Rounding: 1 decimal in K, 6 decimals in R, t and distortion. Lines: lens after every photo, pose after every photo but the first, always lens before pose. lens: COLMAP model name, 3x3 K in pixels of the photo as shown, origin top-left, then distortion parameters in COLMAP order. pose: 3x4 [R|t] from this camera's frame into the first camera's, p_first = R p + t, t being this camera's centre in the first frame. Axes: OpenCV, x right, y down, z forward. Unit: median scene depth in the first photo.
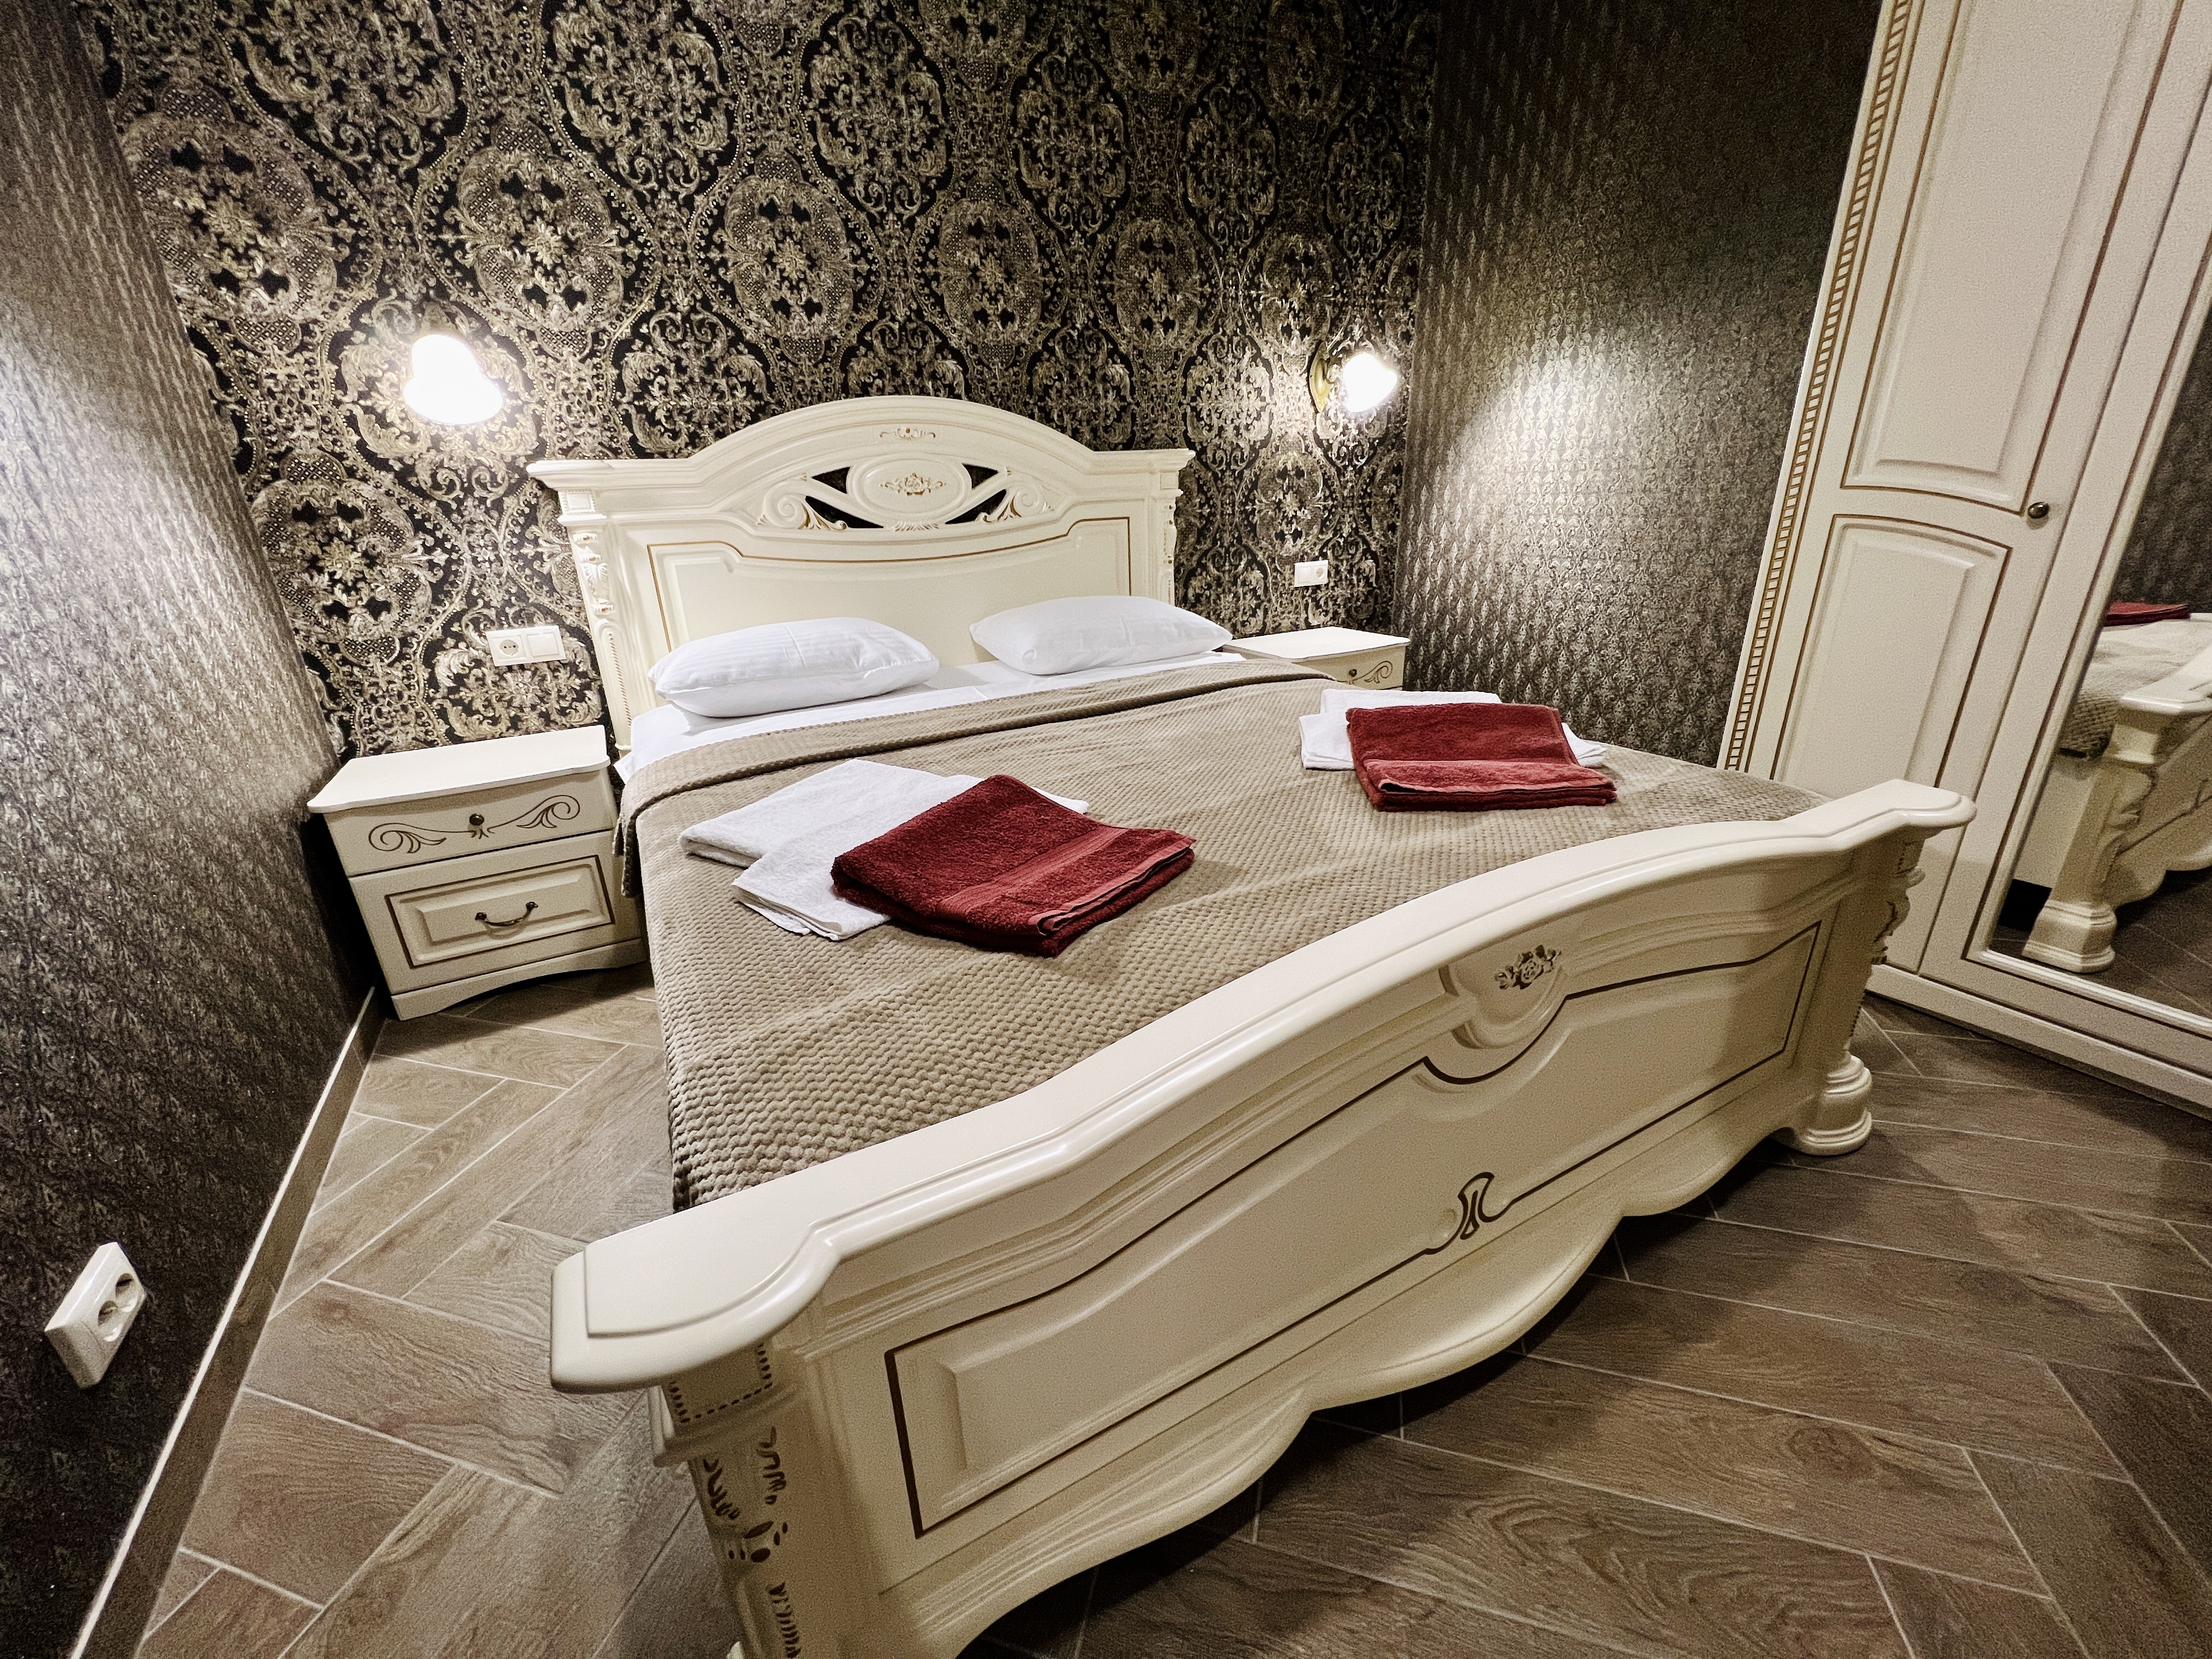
lens RADIAL K [[892.8, 0, 1103.3], [0, 892.8, 830.2], [0, 0, 1]] dist [0.000256, 0.000132]
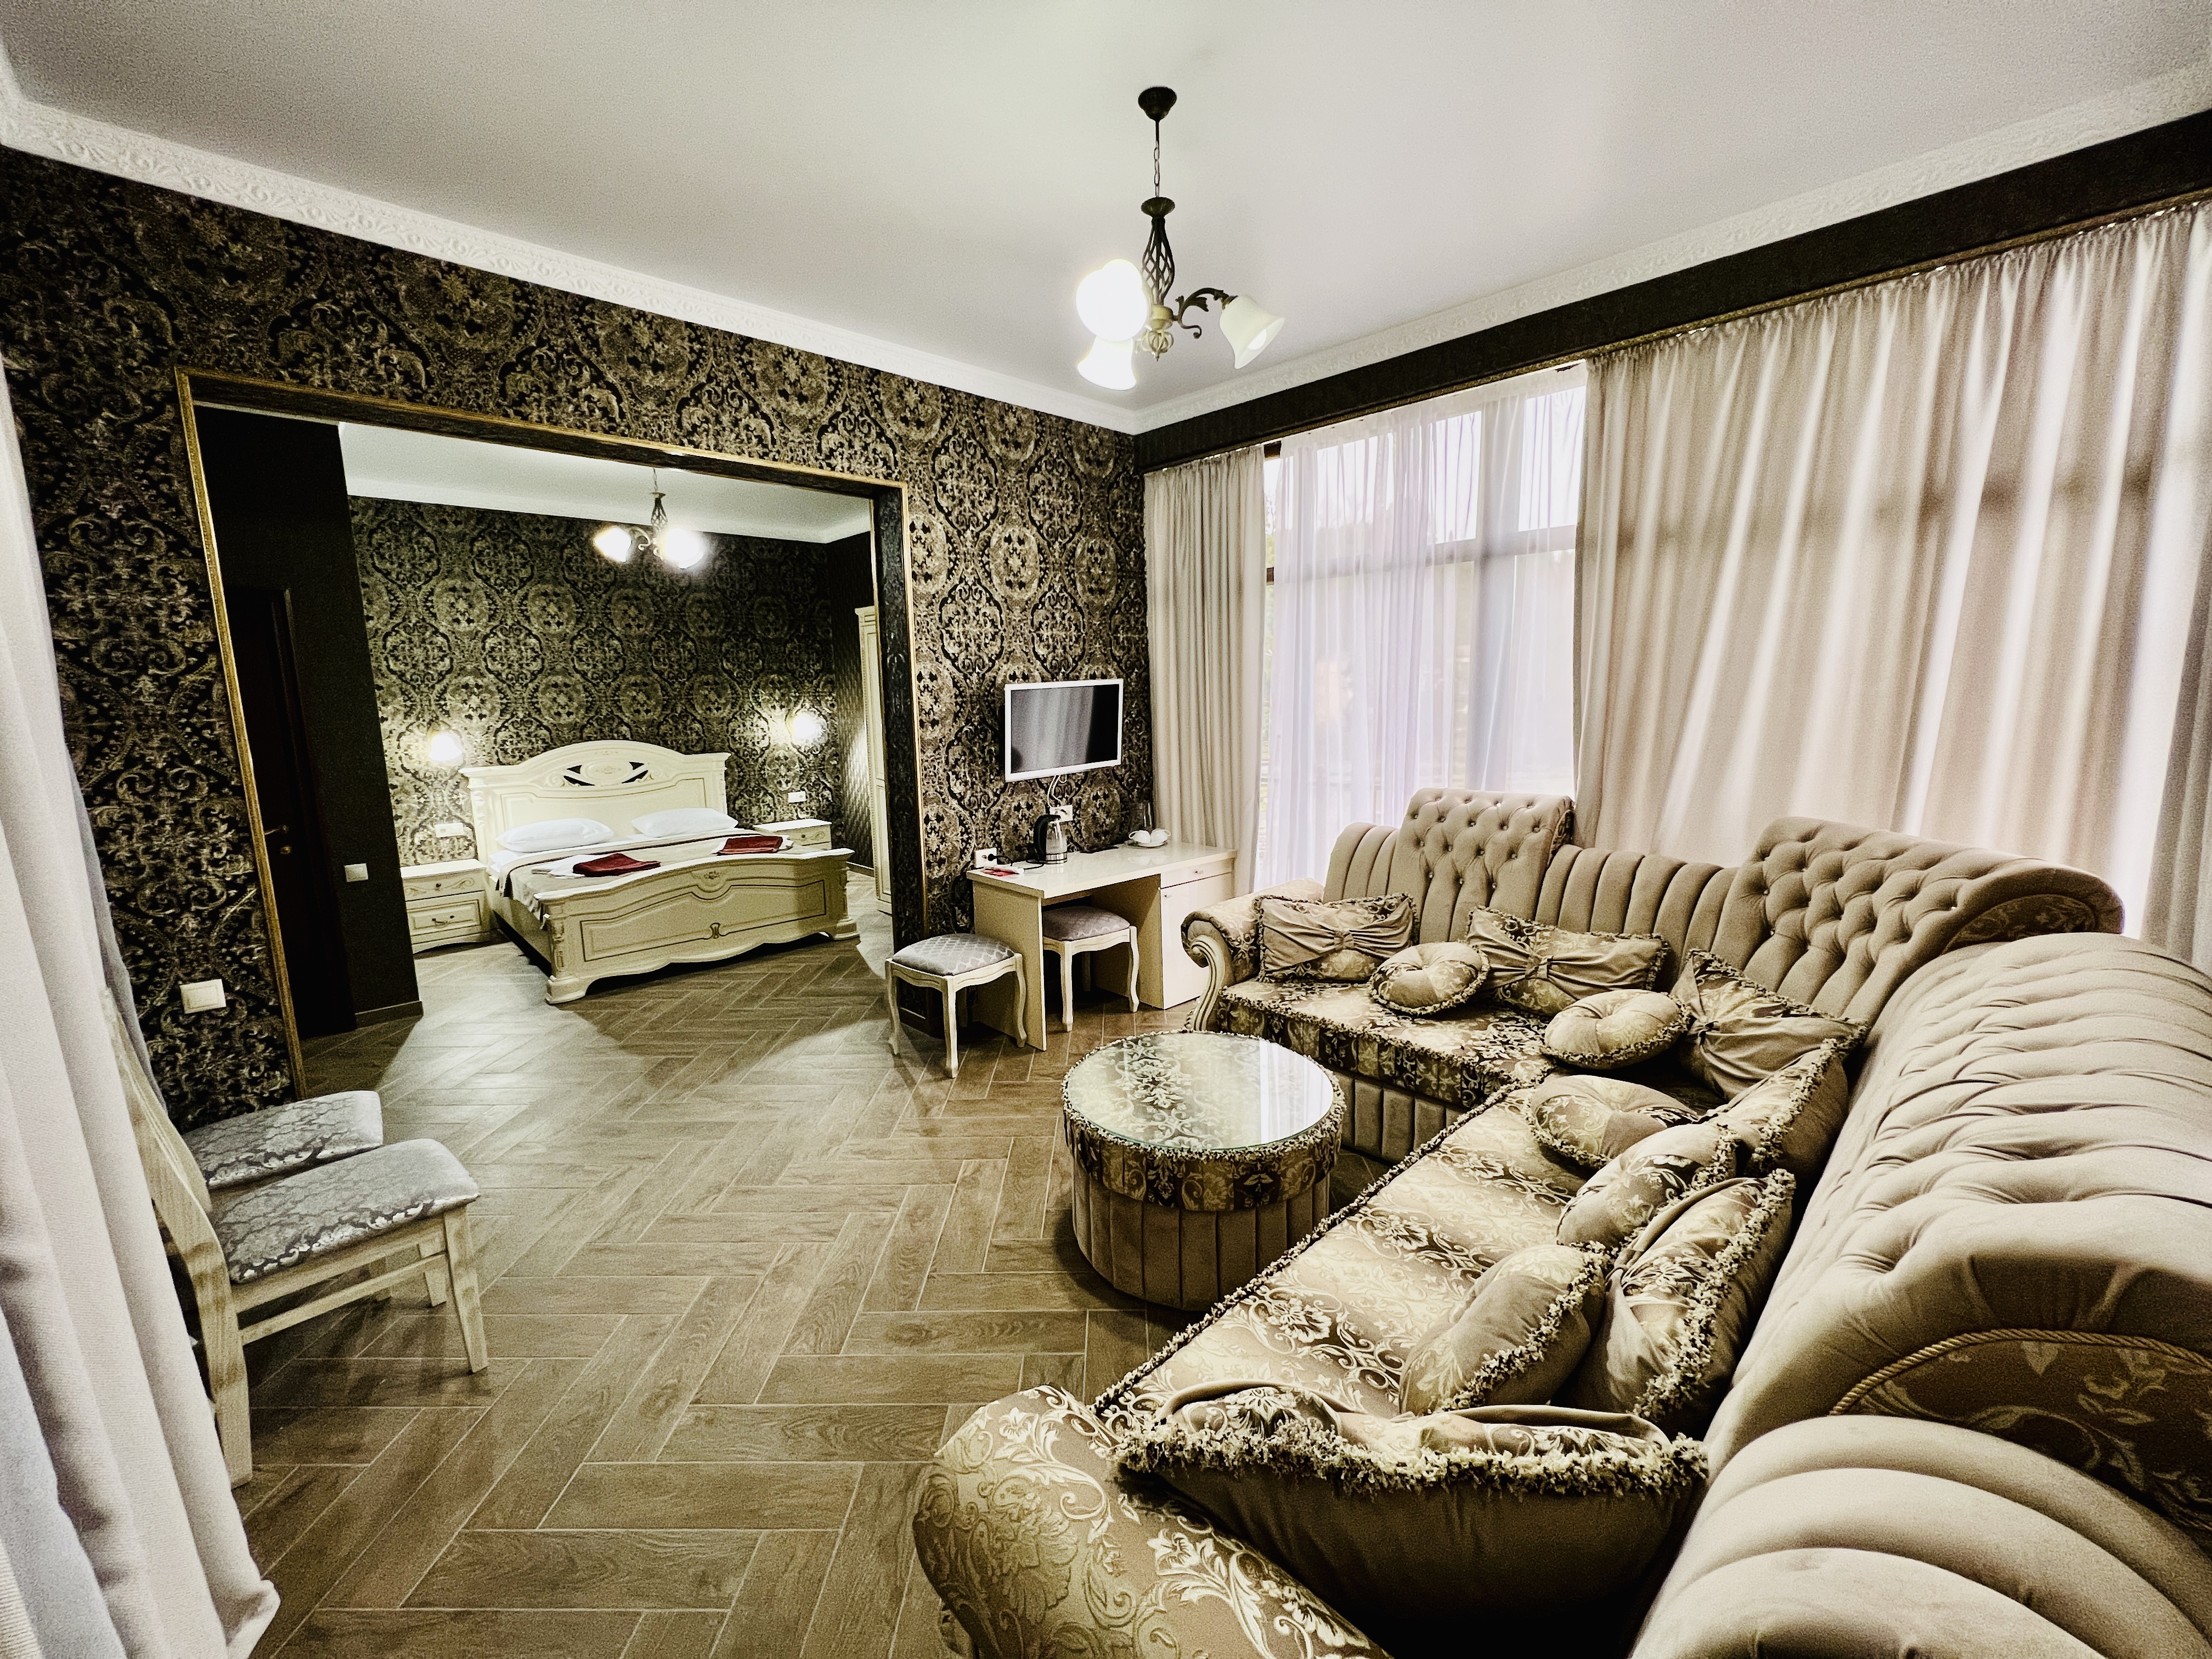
lens RADIAL K [[892.8, 0, 1101.8], [0, 892.8, 834.4], [0, 0, 1]] dist [0.000256, 0.000132]
pose [[0.966487, -0.022033, 0.255767, 0.597483], [0.075316, 0.976803, -0.200458, 0.509932], [-0.245417, 0.213003, 0.945727, -2.094979]]
